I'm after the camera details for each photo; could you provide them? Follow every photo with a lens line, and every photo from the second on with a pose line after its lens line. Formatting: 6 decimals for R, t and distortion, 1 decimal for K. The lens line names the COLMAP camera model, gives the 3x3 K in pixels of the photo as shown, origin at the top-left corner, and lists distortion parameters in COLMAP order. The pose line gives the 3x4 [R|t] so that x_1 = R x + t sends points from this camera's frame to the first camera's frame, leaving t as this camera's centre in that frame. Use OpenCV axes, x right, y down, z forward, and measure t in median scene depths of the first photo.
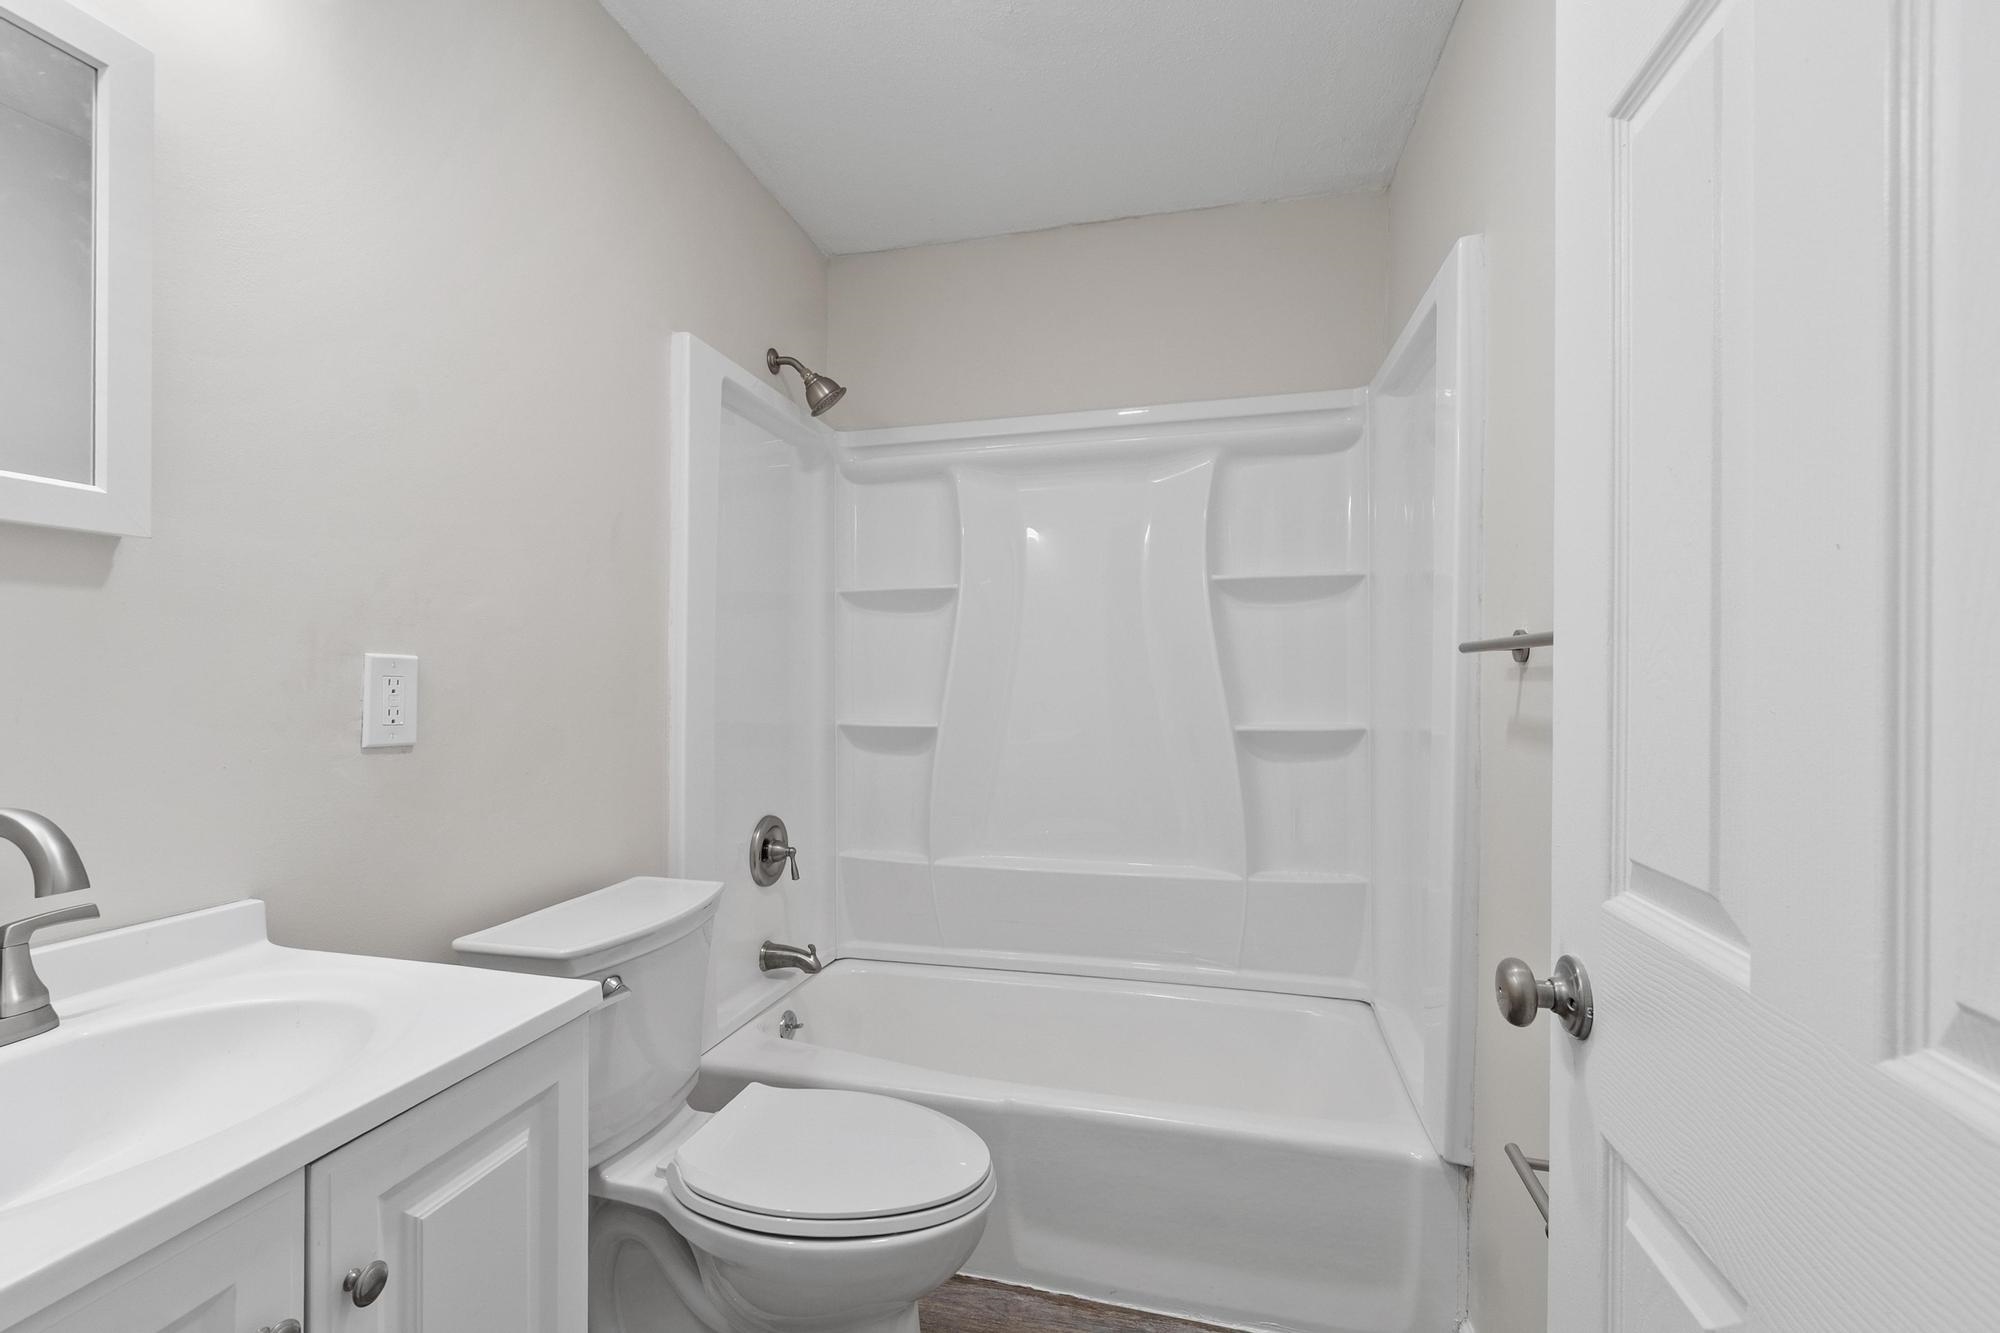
lens RADIAL K [[898.8, 0, 948.0], [0, 898.8, 674.5], [0, 0, 1]] dist [-0.003497, -0.000470]
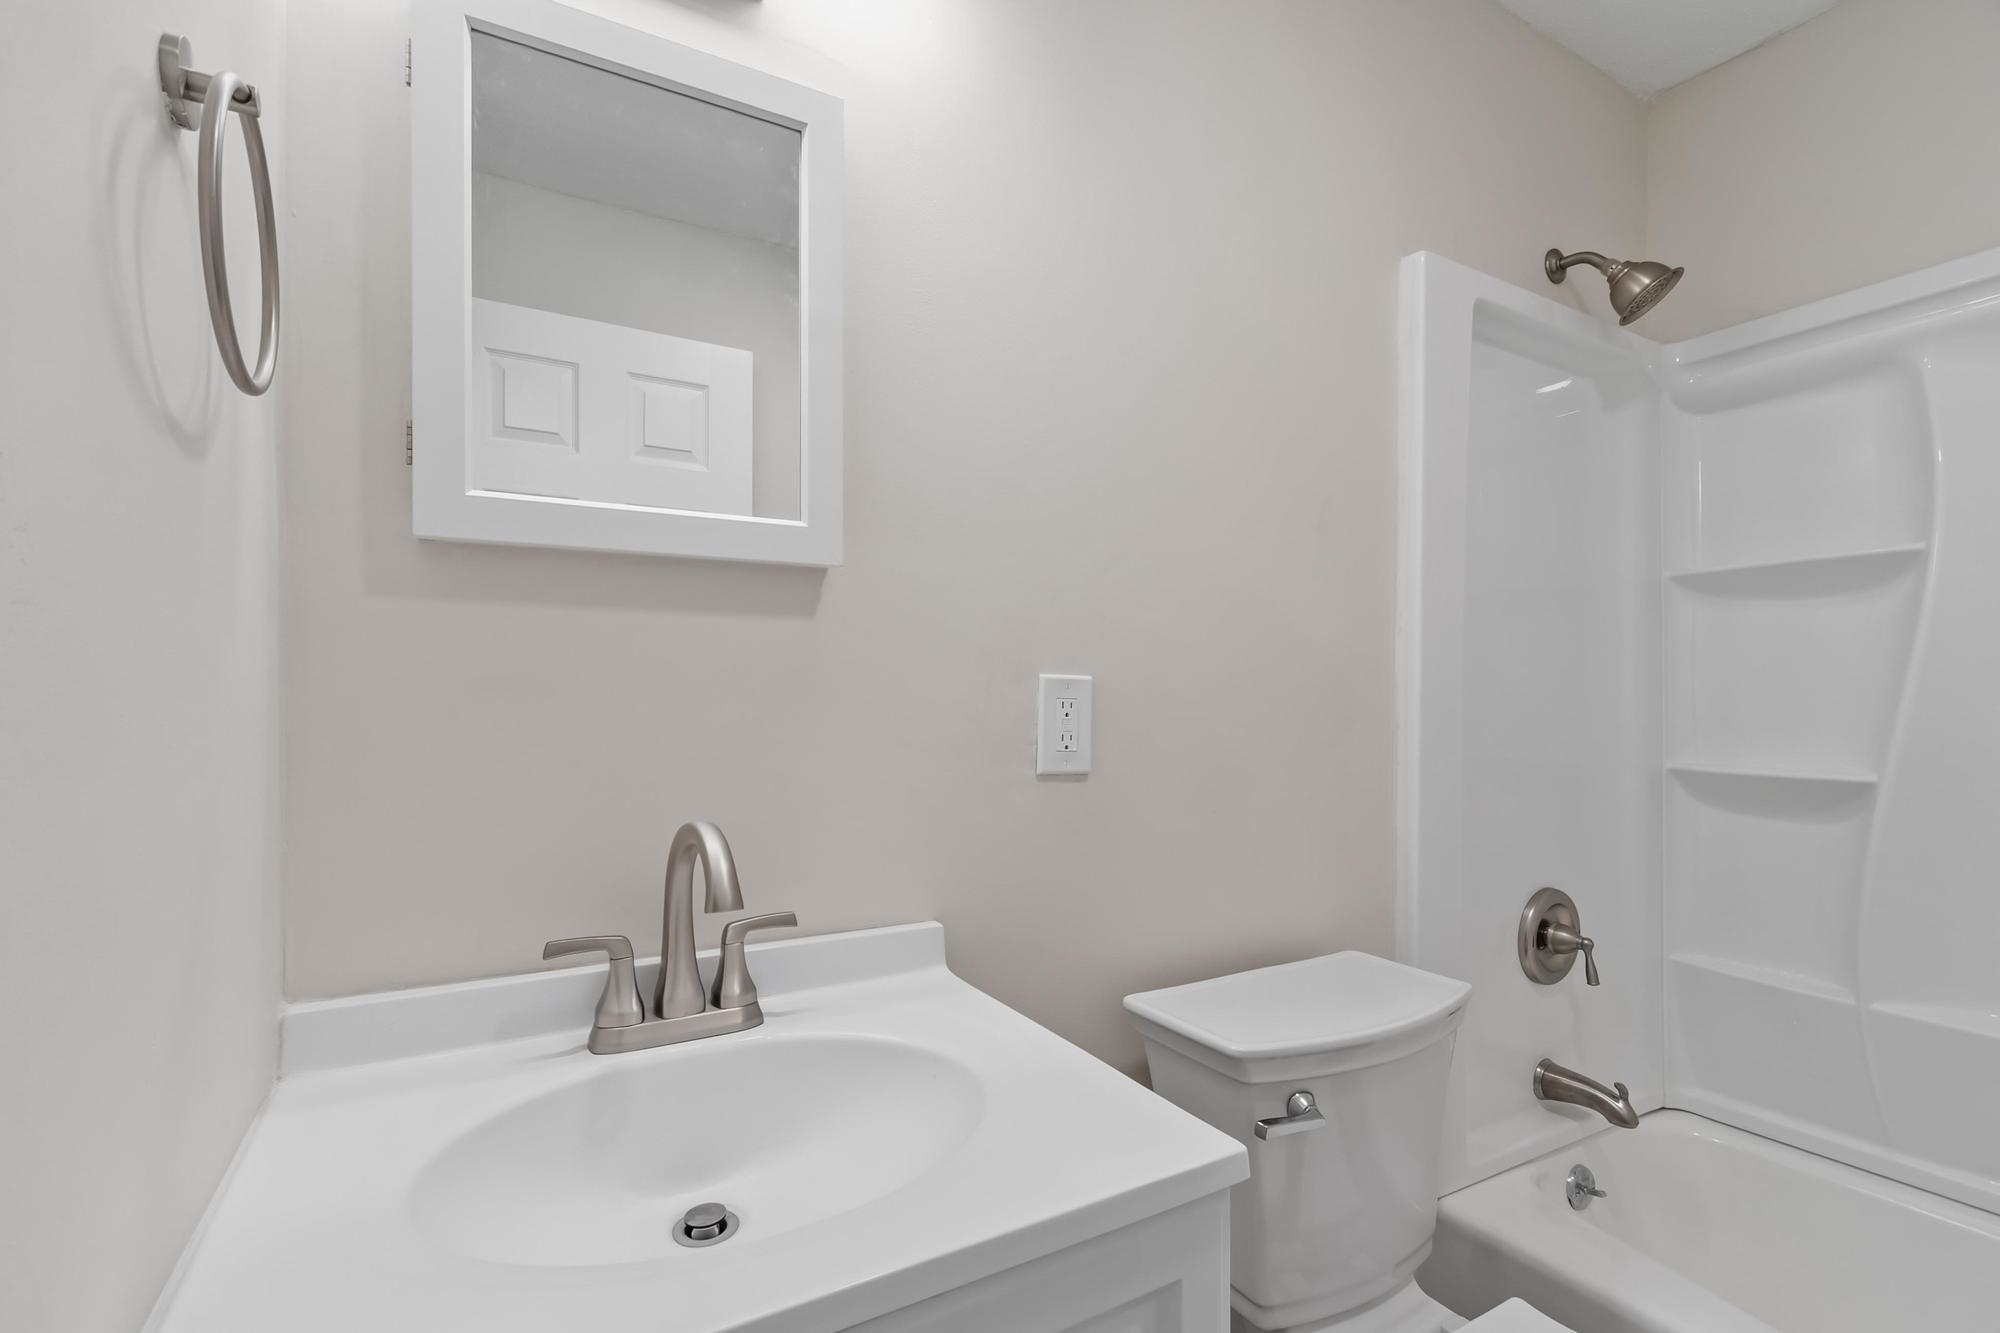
lens RADIAL K [[883.8, 0, 965.4], [0, 883.8, 694.8], [0, 0, 1]] dist [0.000942, -0.000505]
pose [[0.706941, -0.000888, -0.707272, -0.026197], [0.000419, 1.000000, -0.000837, -0.000657], [0.707272, 0.000296, 0.706941, 0.158239]]
